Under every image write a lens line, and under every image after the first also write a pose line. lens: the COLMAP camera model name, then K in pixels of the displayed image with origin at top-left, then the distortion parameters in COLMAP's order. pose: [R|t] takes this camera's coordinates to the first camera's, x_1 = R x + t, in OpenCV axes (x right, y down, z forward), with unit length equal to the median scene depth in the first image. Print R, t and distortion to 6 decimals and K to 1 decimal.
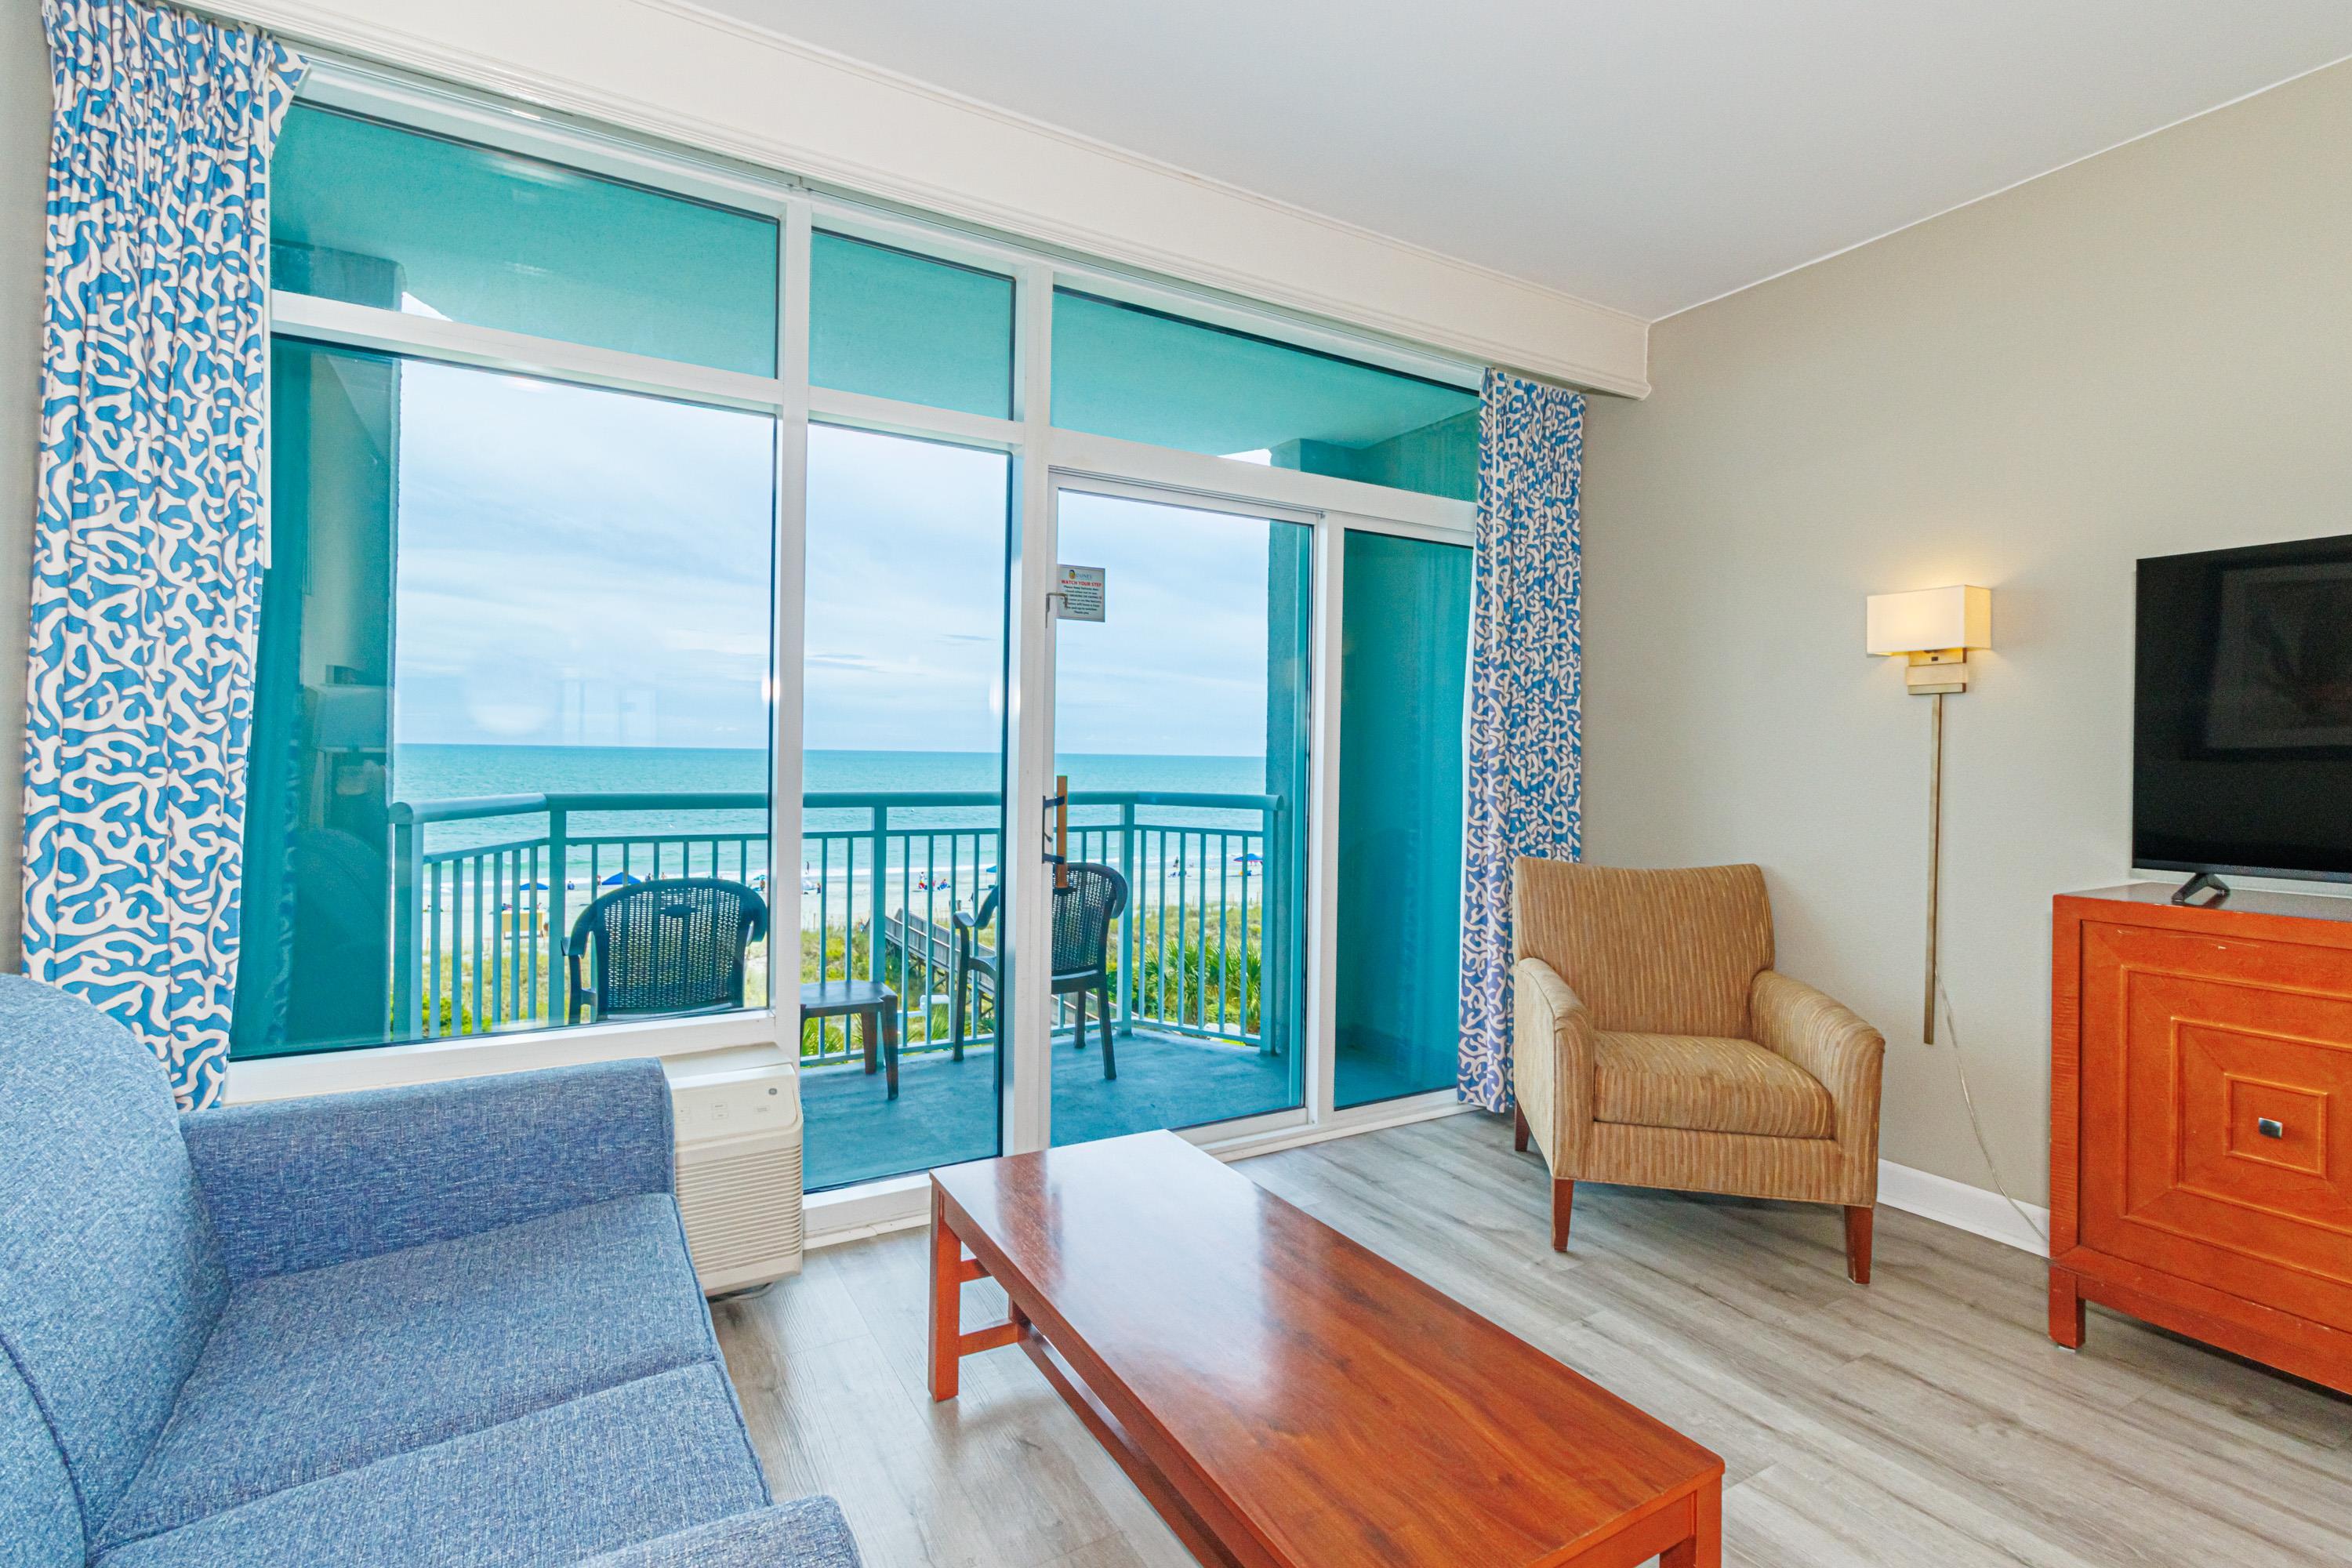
lens RADIAL K [[1083.0, 0, 1135.5], [0, 1083.0, 772.1], [0, 0, 1]] dist [-0.000386, -0.000254]
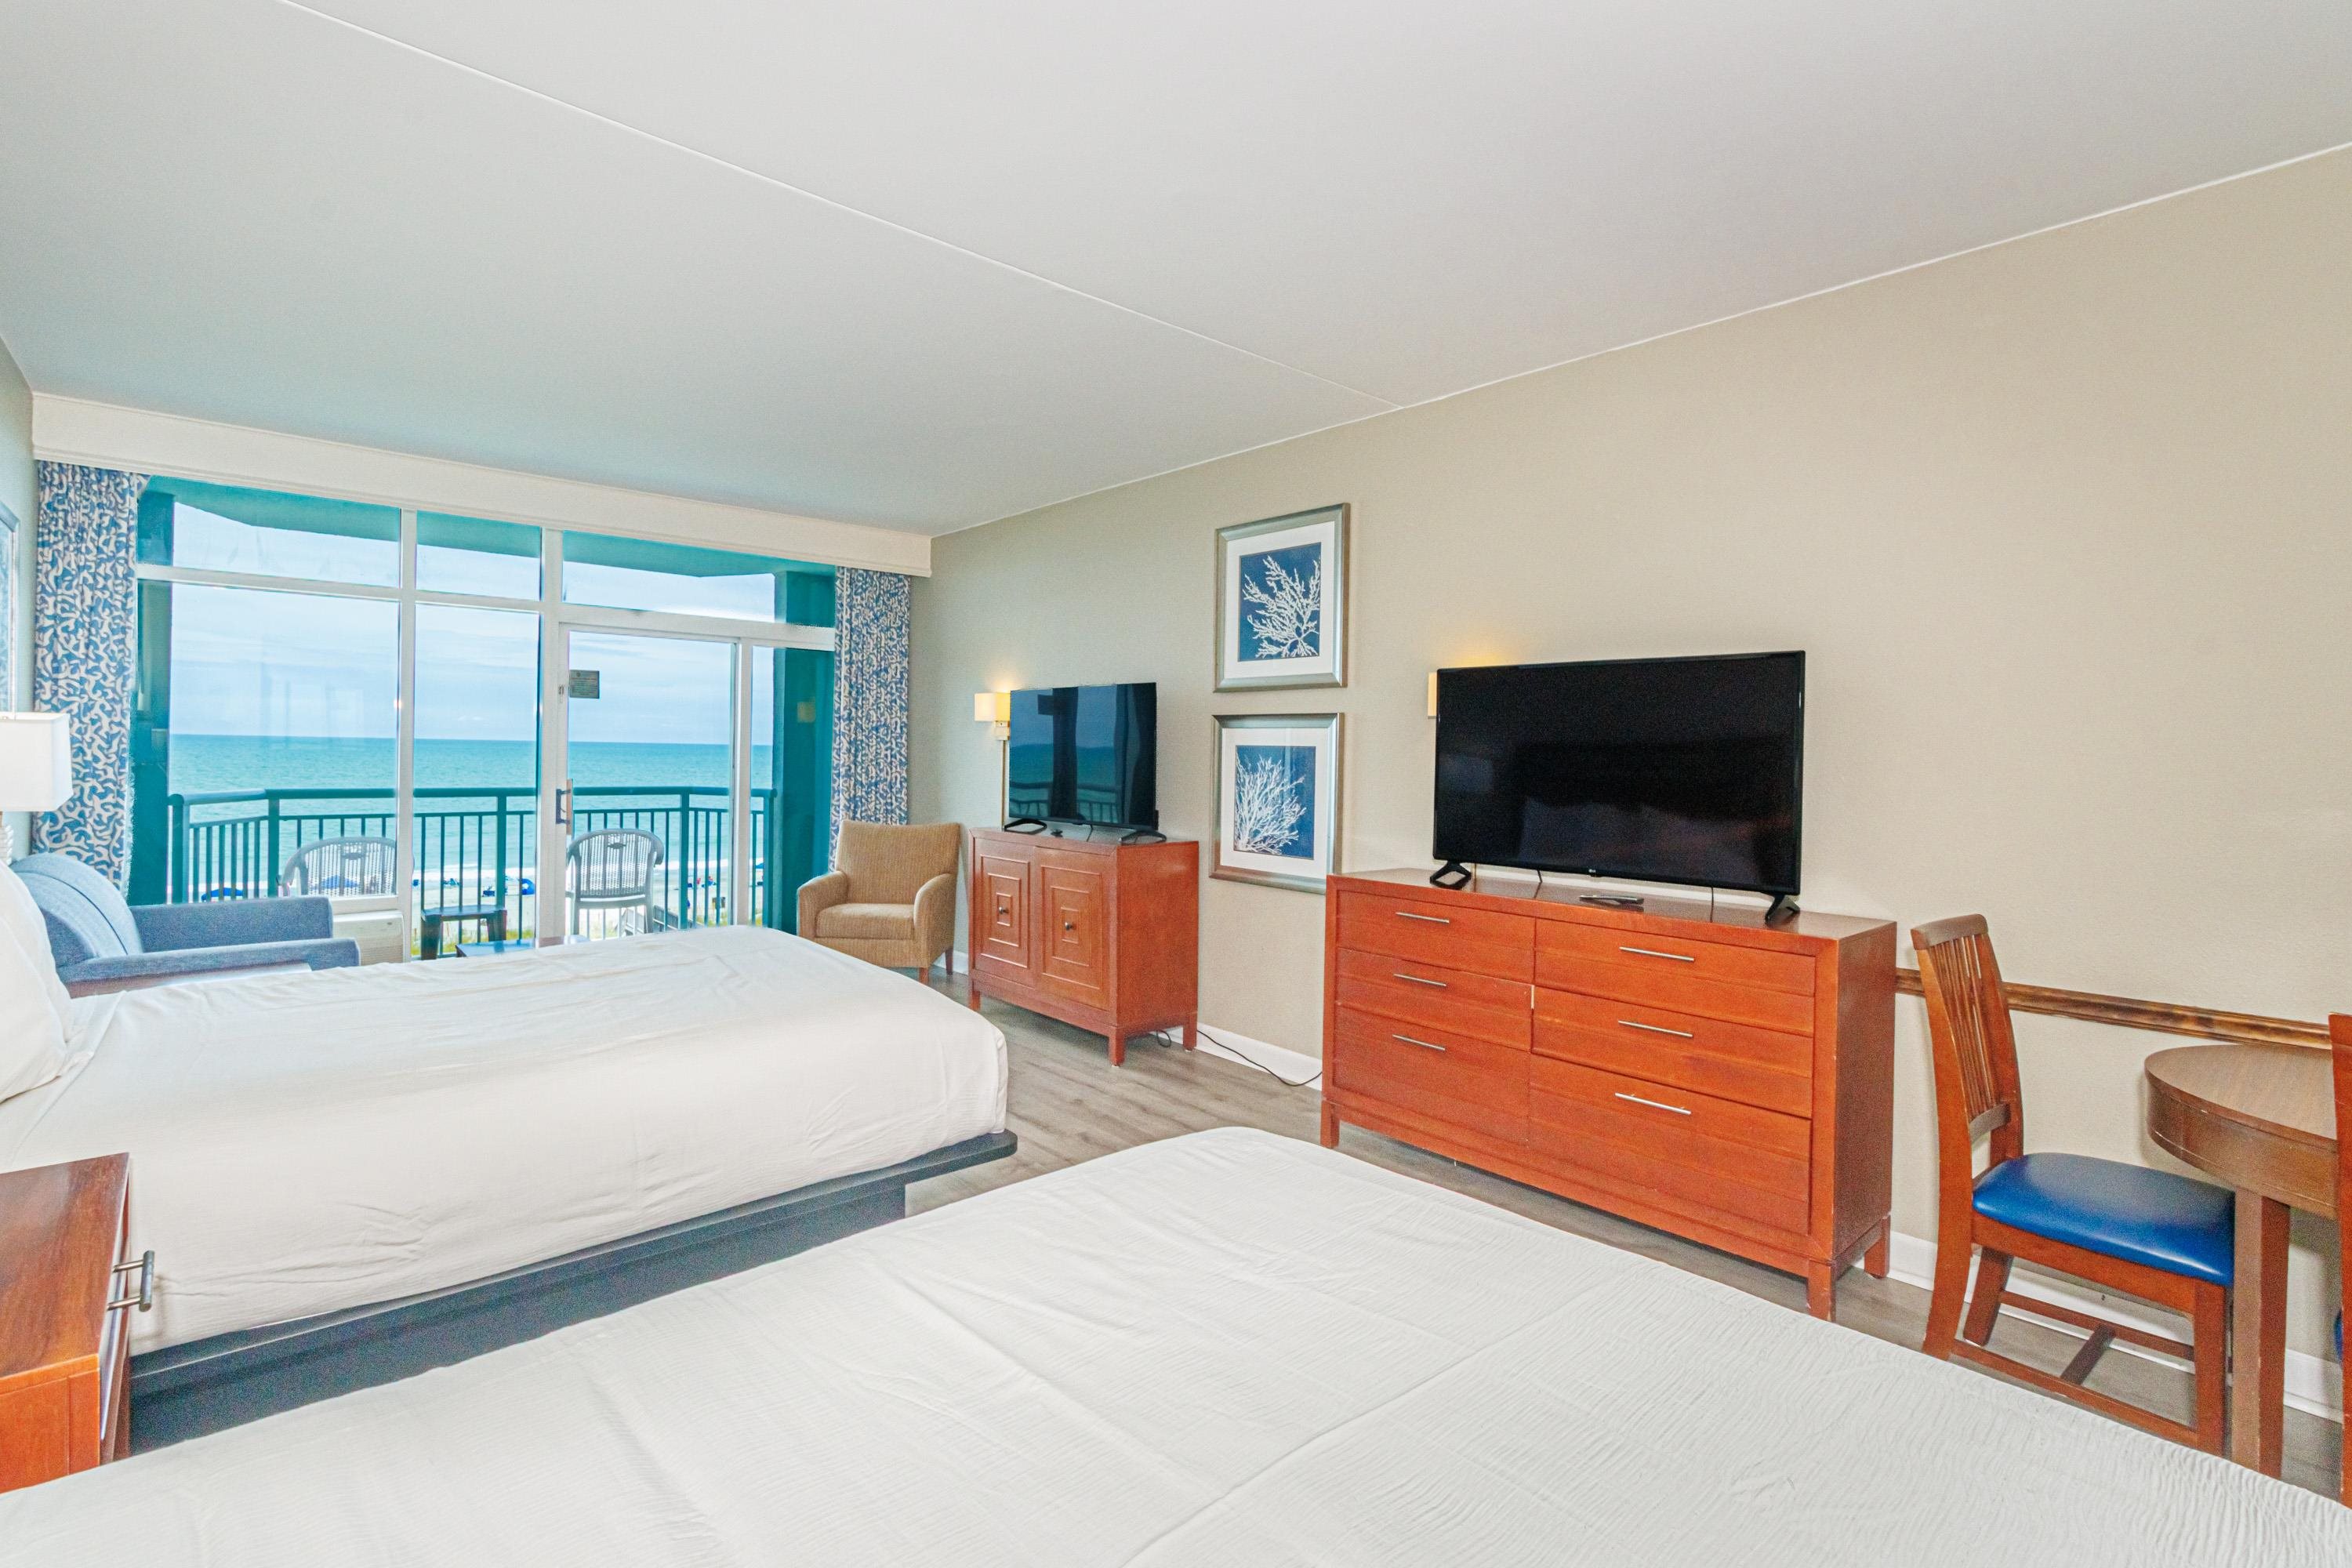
lens RADIAL K [[1108.7, 0, 1162.0], [0, 1108.7, 769.4], [0, 0, 1]] dist [-0.001230, -0.000822]
pose [[0.980955, 0.000775, 0.194235, 0.896984], [-0.001595, 0.999990, 0.004067, -0.035310], [-0.194230, -0.004299, 0.980947, -1.765851]]
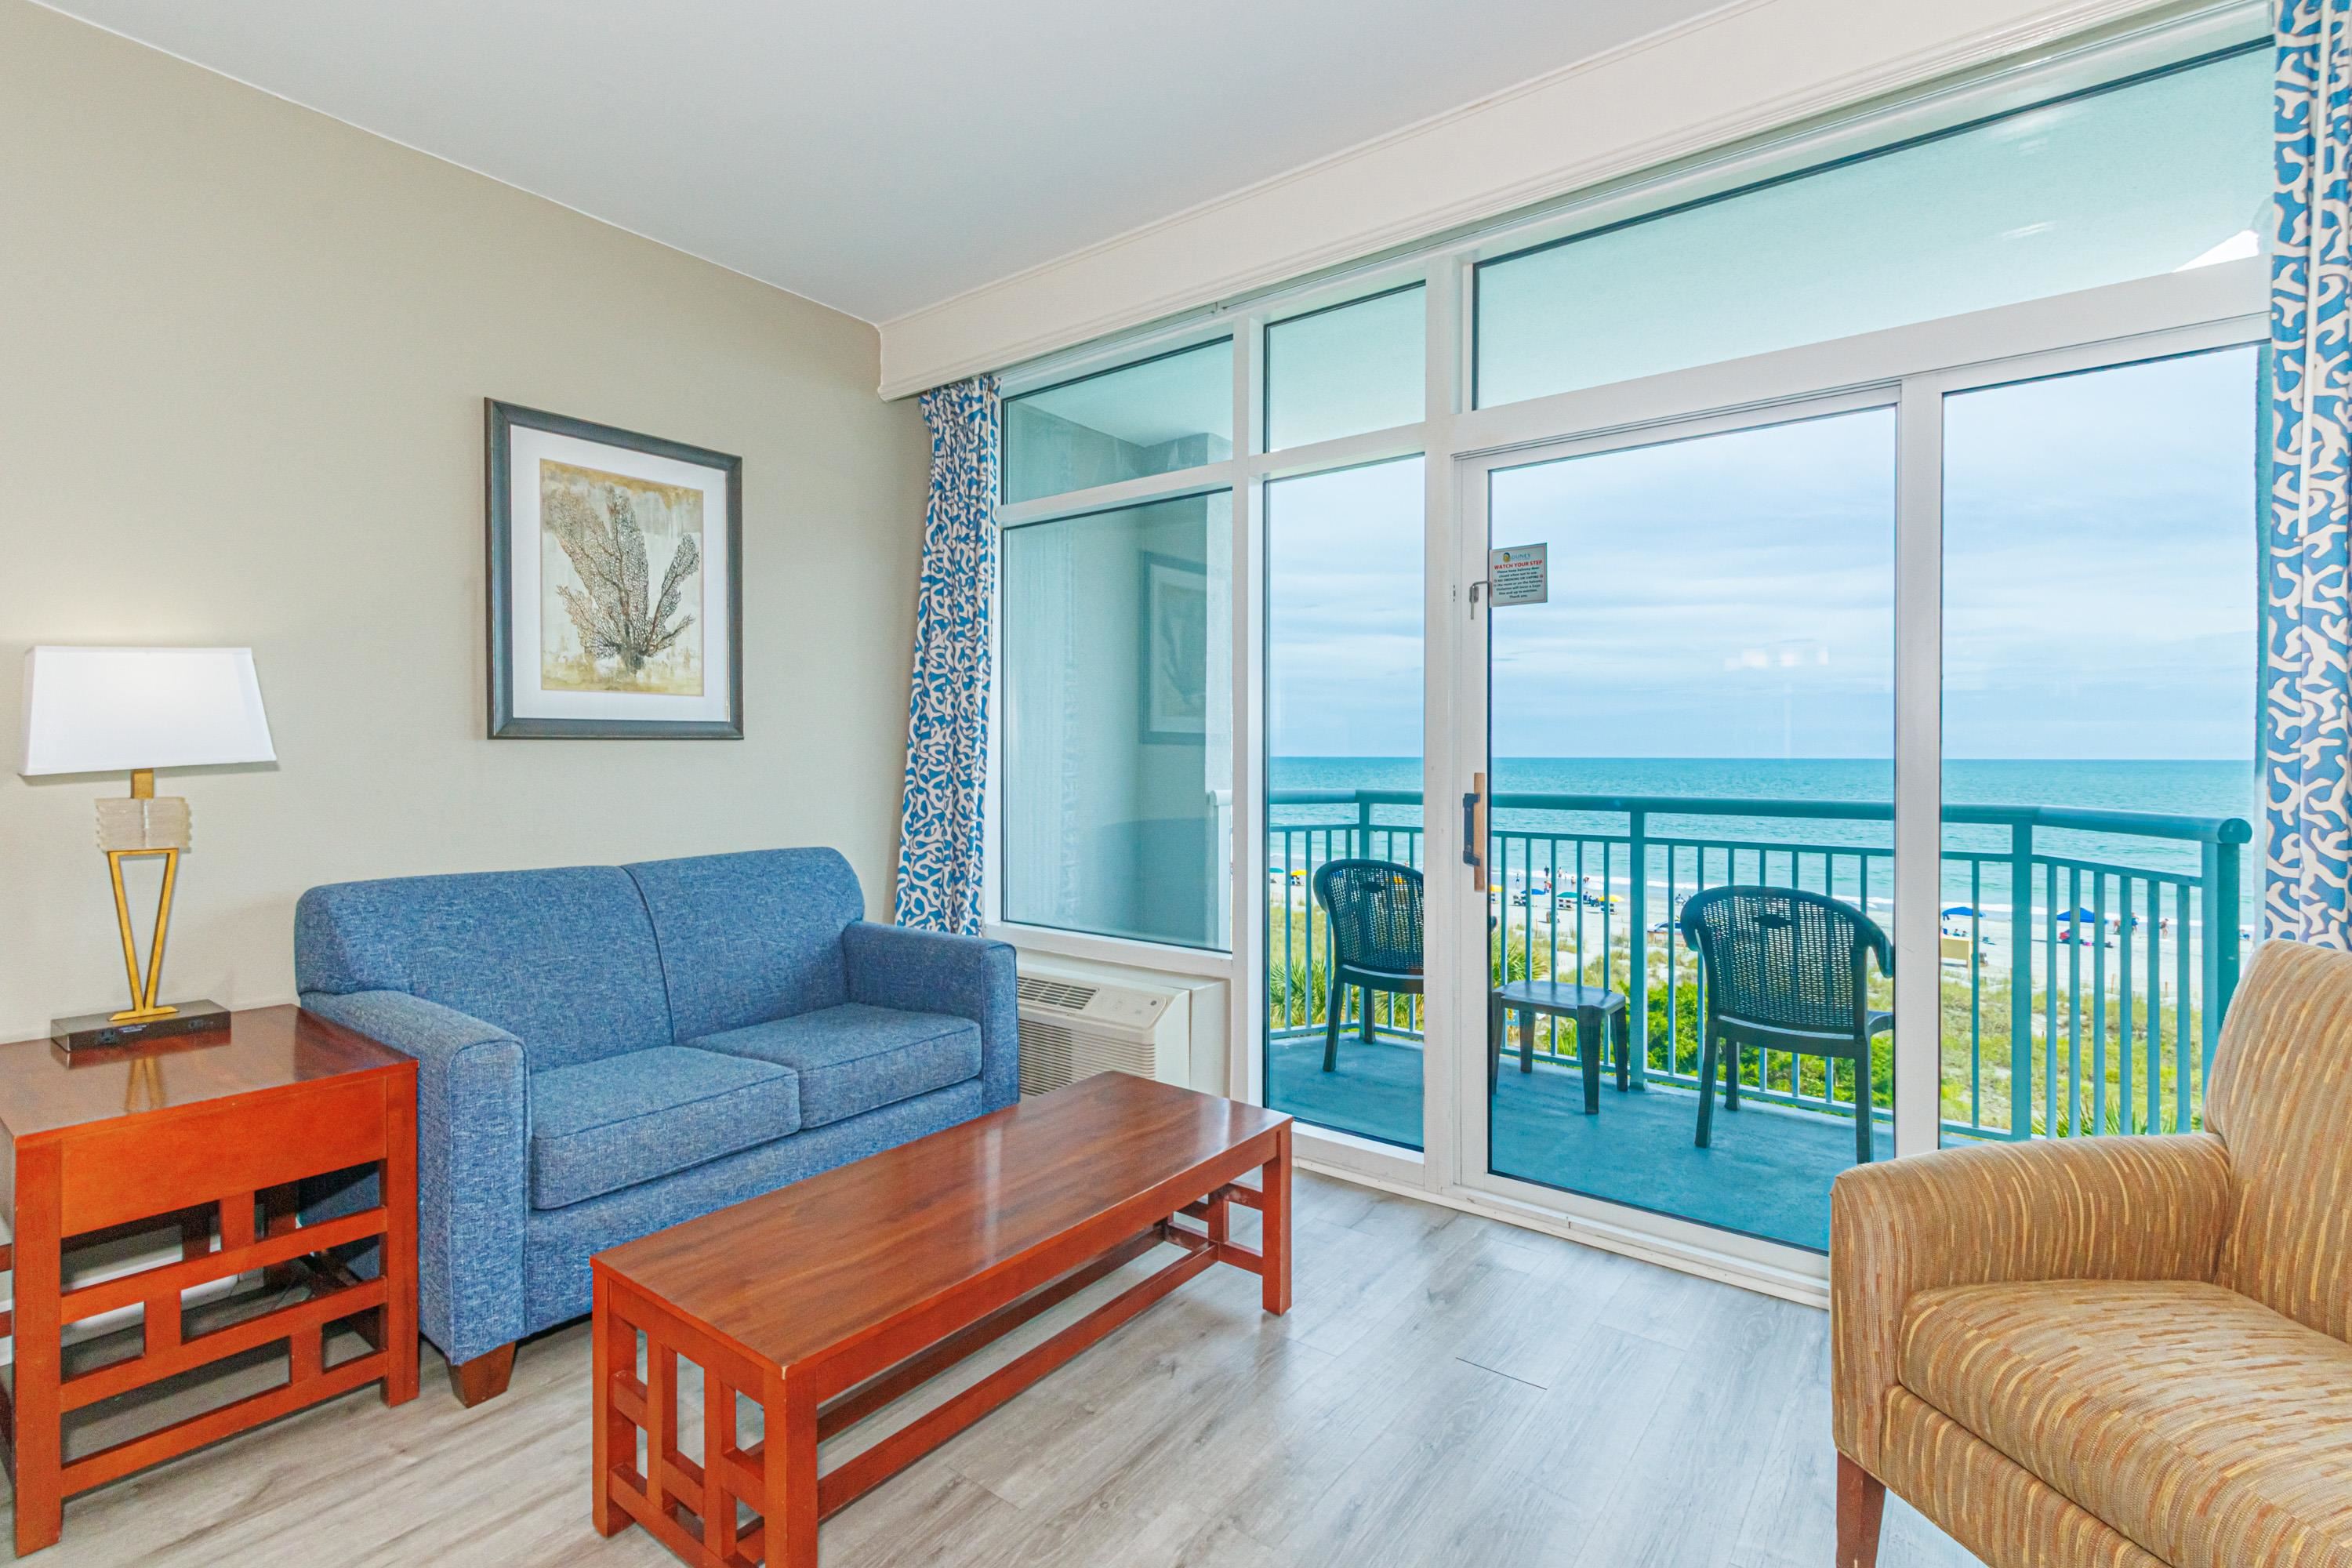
lens RADIAL K [[1084.9, 0, 1168.8], [0, 1084.9, 774.6], [0, 0, 1]] dist [0.006238, -0.000022]
pose [[0.382867, 0.005938, -0.923784, 1.061524], [-0.010357, 0.999944, 0.002135, 0.005314], [0.923745, 0.008751, 0.382907, 0.587598]]
